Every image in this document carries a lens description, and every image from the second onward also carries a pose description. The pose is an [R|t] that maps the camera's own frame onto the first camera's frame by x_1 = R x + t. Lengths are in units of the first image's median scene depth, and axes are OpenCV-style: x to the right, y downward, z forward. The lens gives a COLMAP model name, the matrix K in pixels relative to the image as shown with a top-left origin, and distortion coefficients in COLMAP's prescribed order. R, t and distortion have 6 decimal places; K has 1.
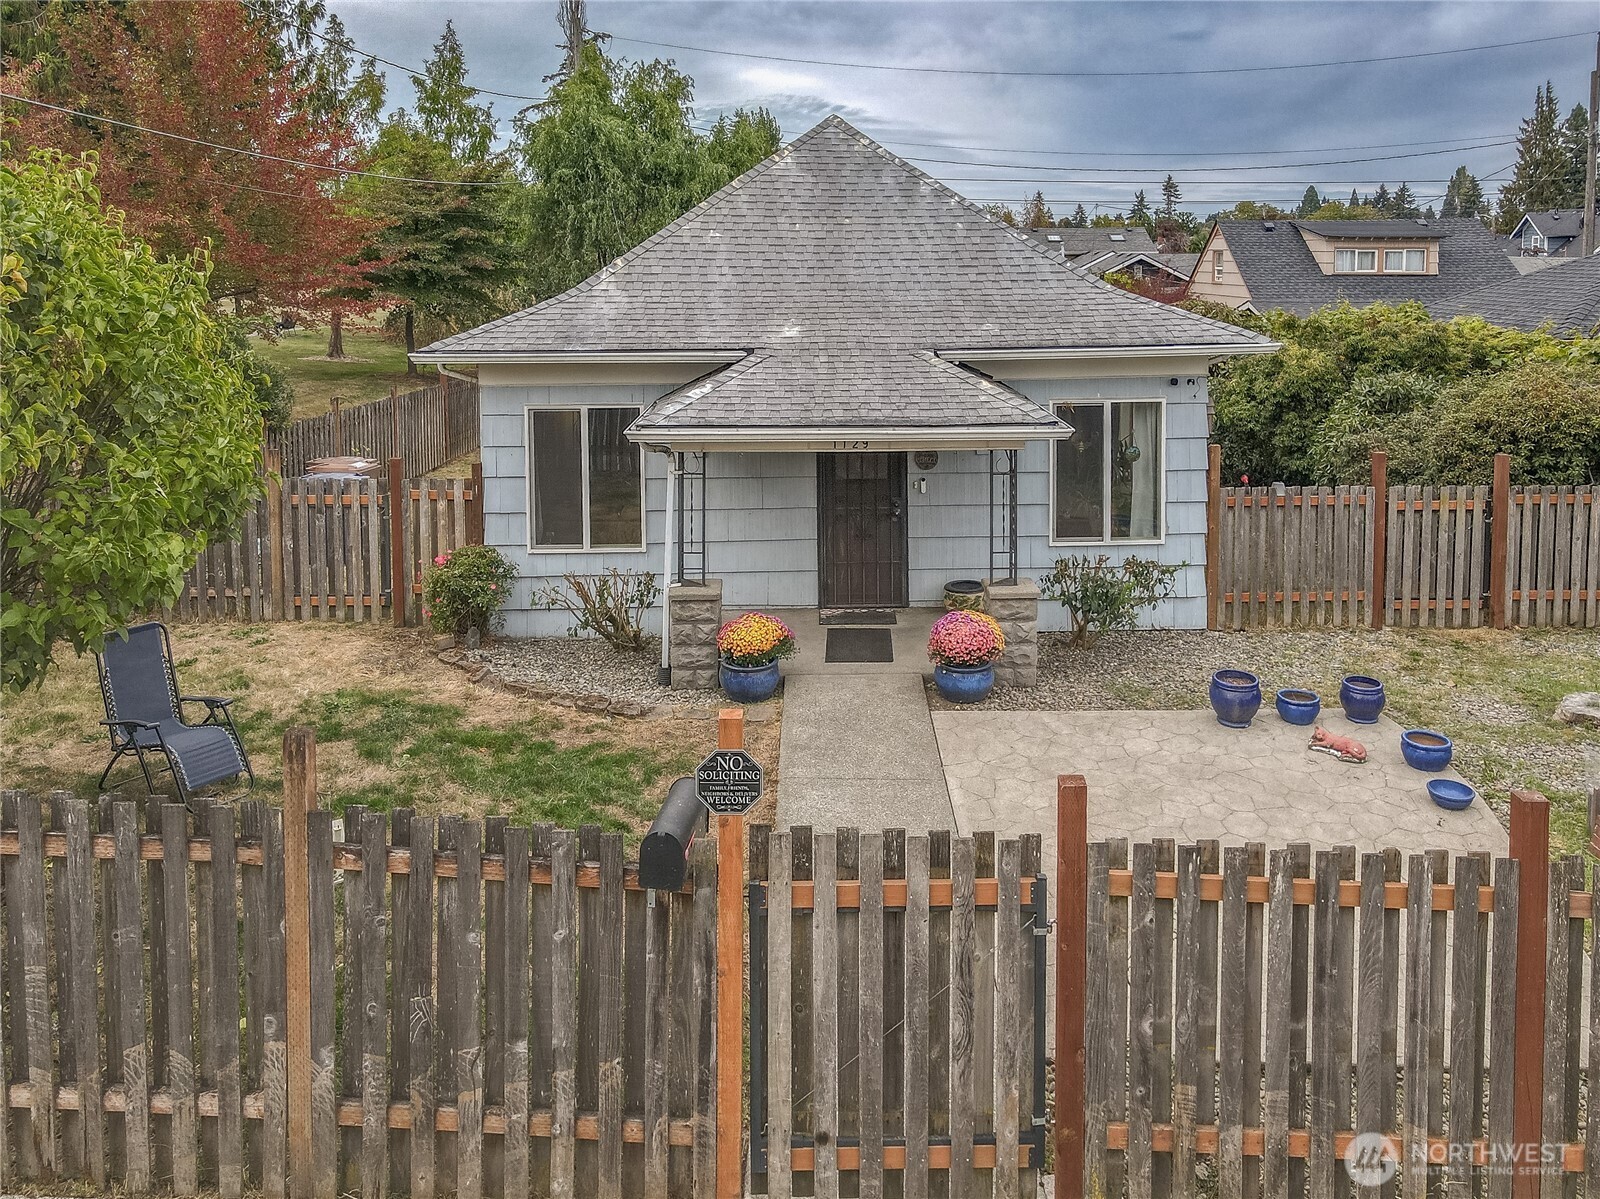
lens RADIAL K [[1188.8, 0, 887.5], [0, 1188.8, 547.8], [0, 0, 1]] dist [0.011783, 0.009100]
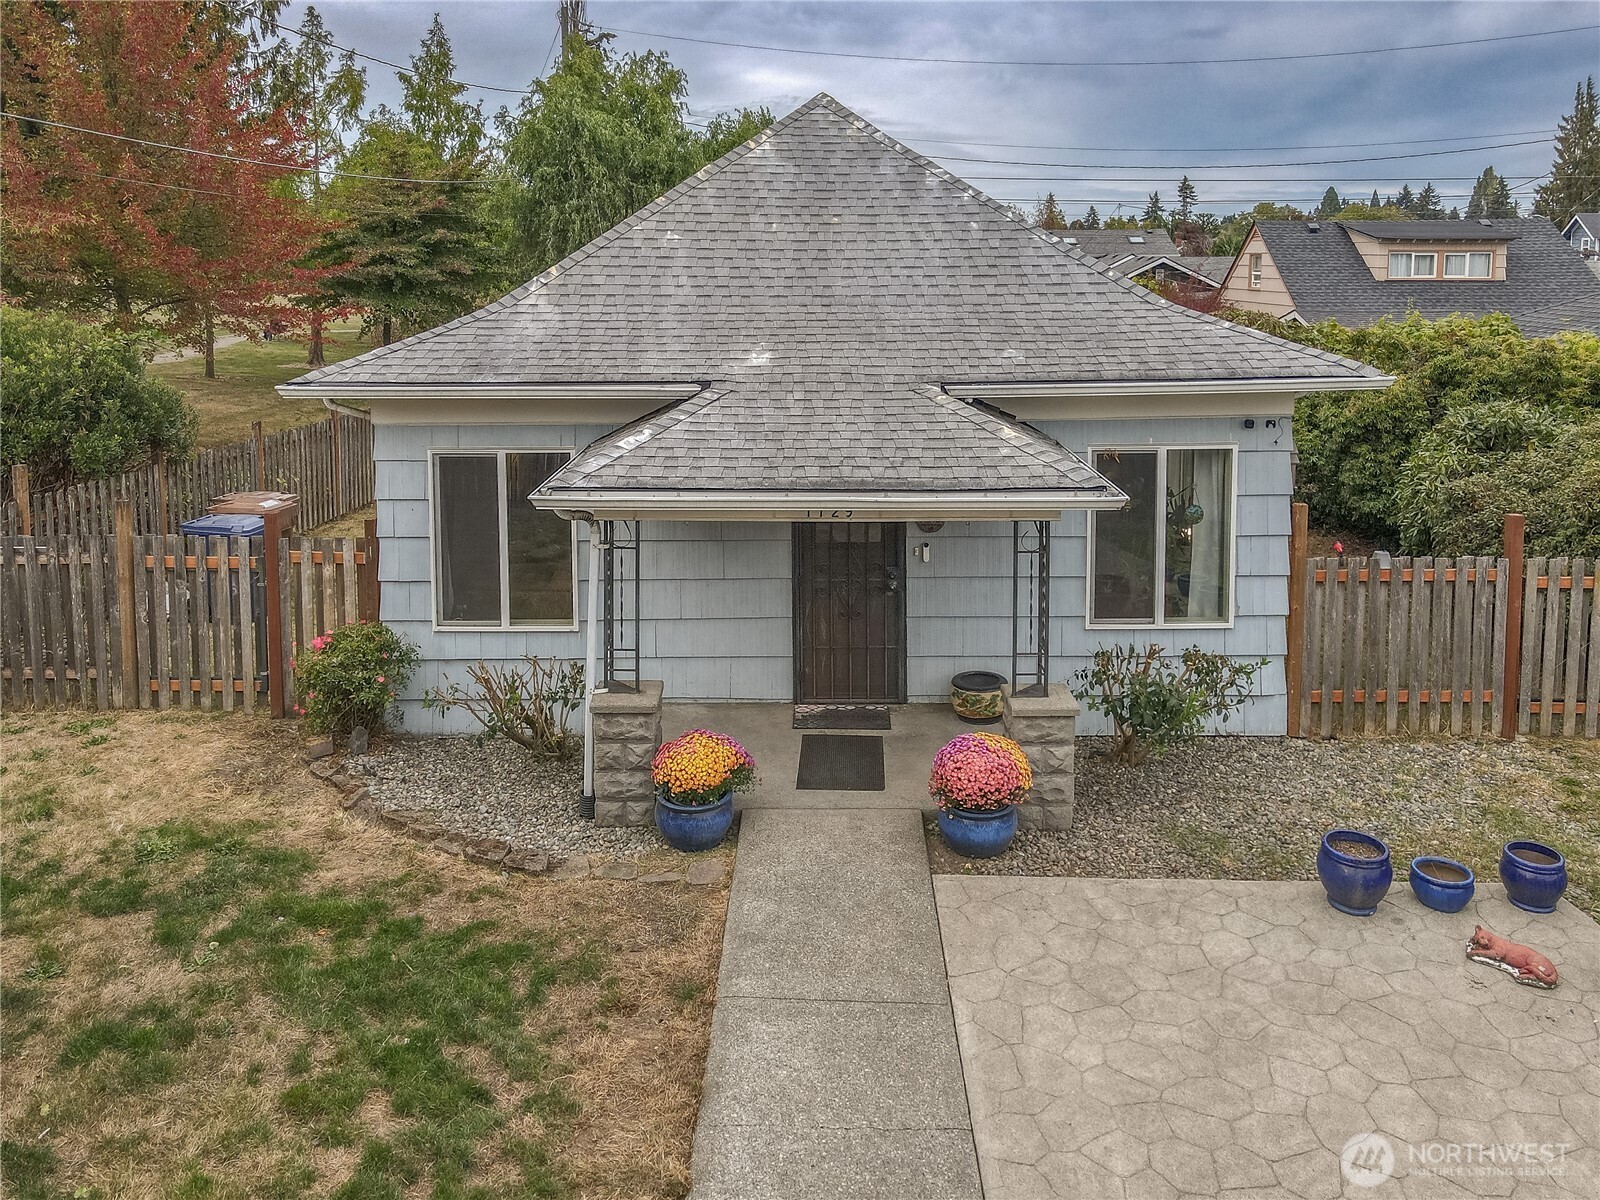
lens RADIAL K [[1189.5, 0, 850.6], [0, 1189.5, 526.9], [0, 0, 1]] dist [0.019324, -0.000159]
pose [[0.999273, 0.008637, -0.037146, 0.009175], [-0.009332, 0.999784, -0.018561, -0.054389], [0.036977, 0.018895, 0.999137, 0.208310]]
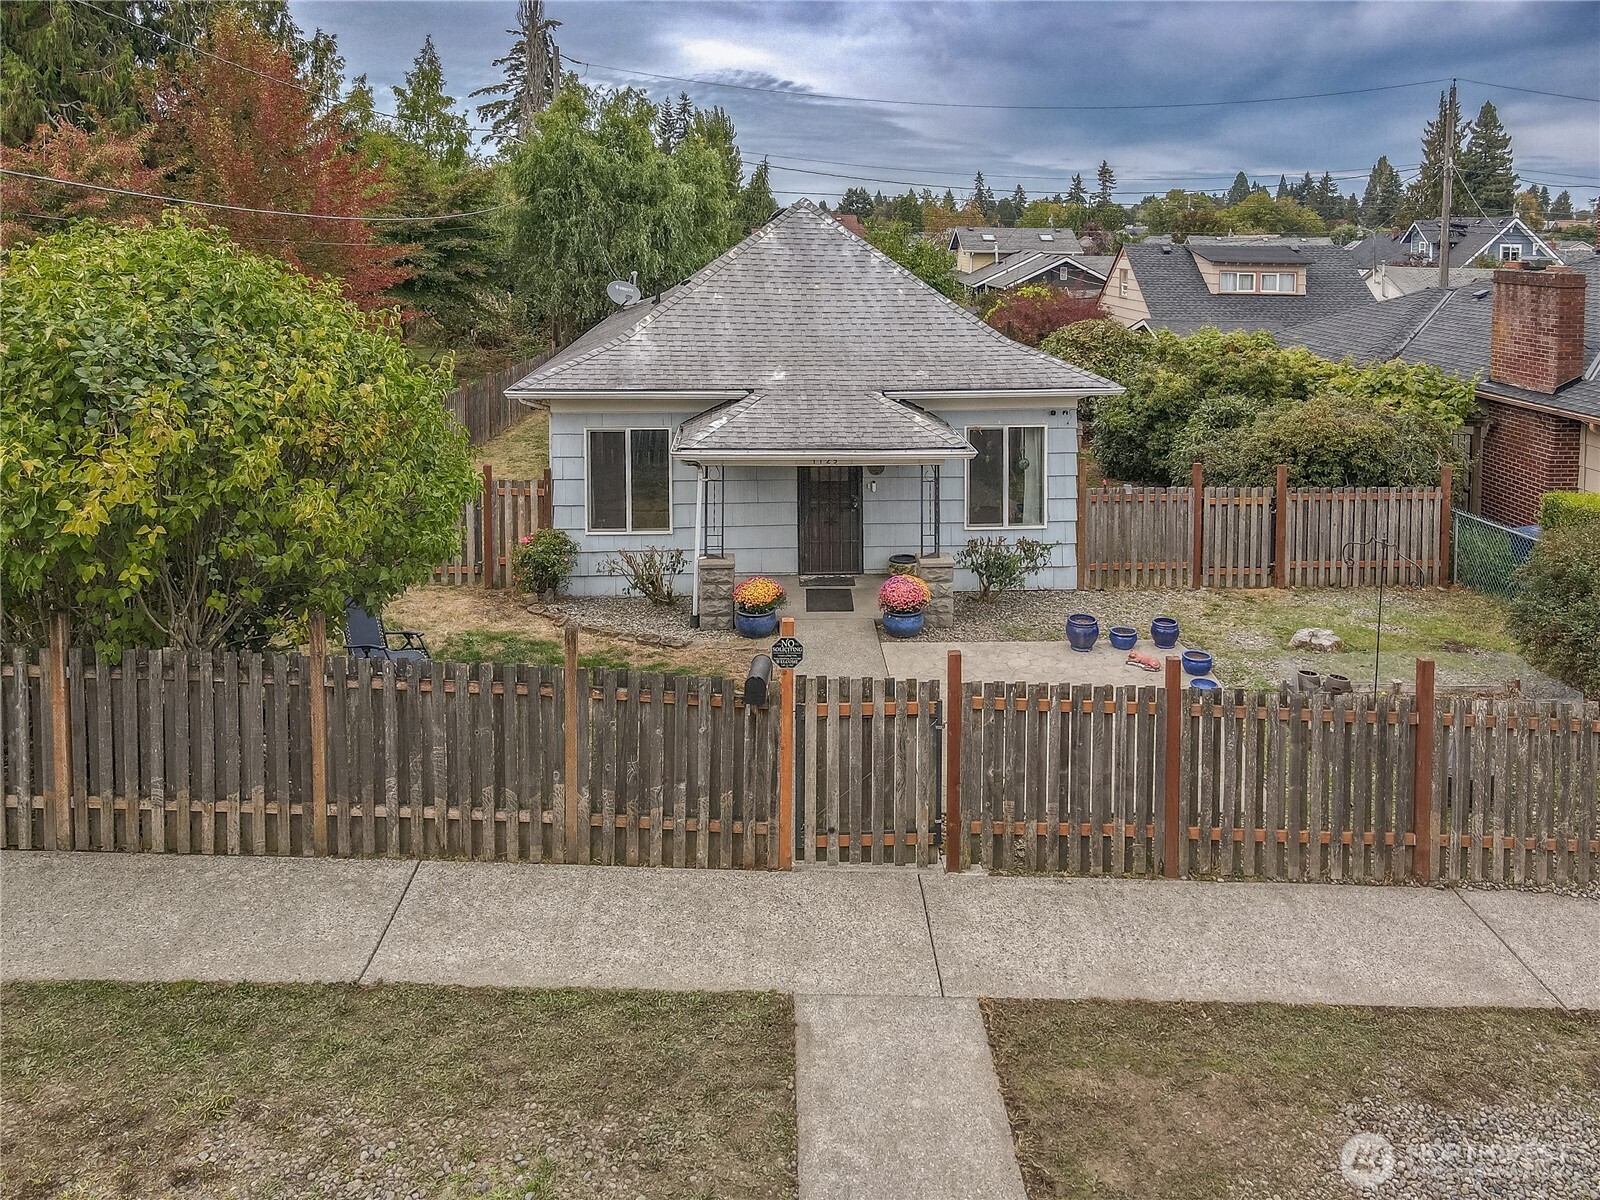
lens RADIAL K [[1174.9, 0, 896.6], [0, 1174.9, 597.3], [0, 0, 1]] dist [0.010374, 0.003293]
pose [[0.998381, -0.002664, 0.056822, -0.022208], [-0.000949, 0.997983, 0.063468, -0.010117], [-0.056876, -0.063419, 0.996365, -0.380215]]
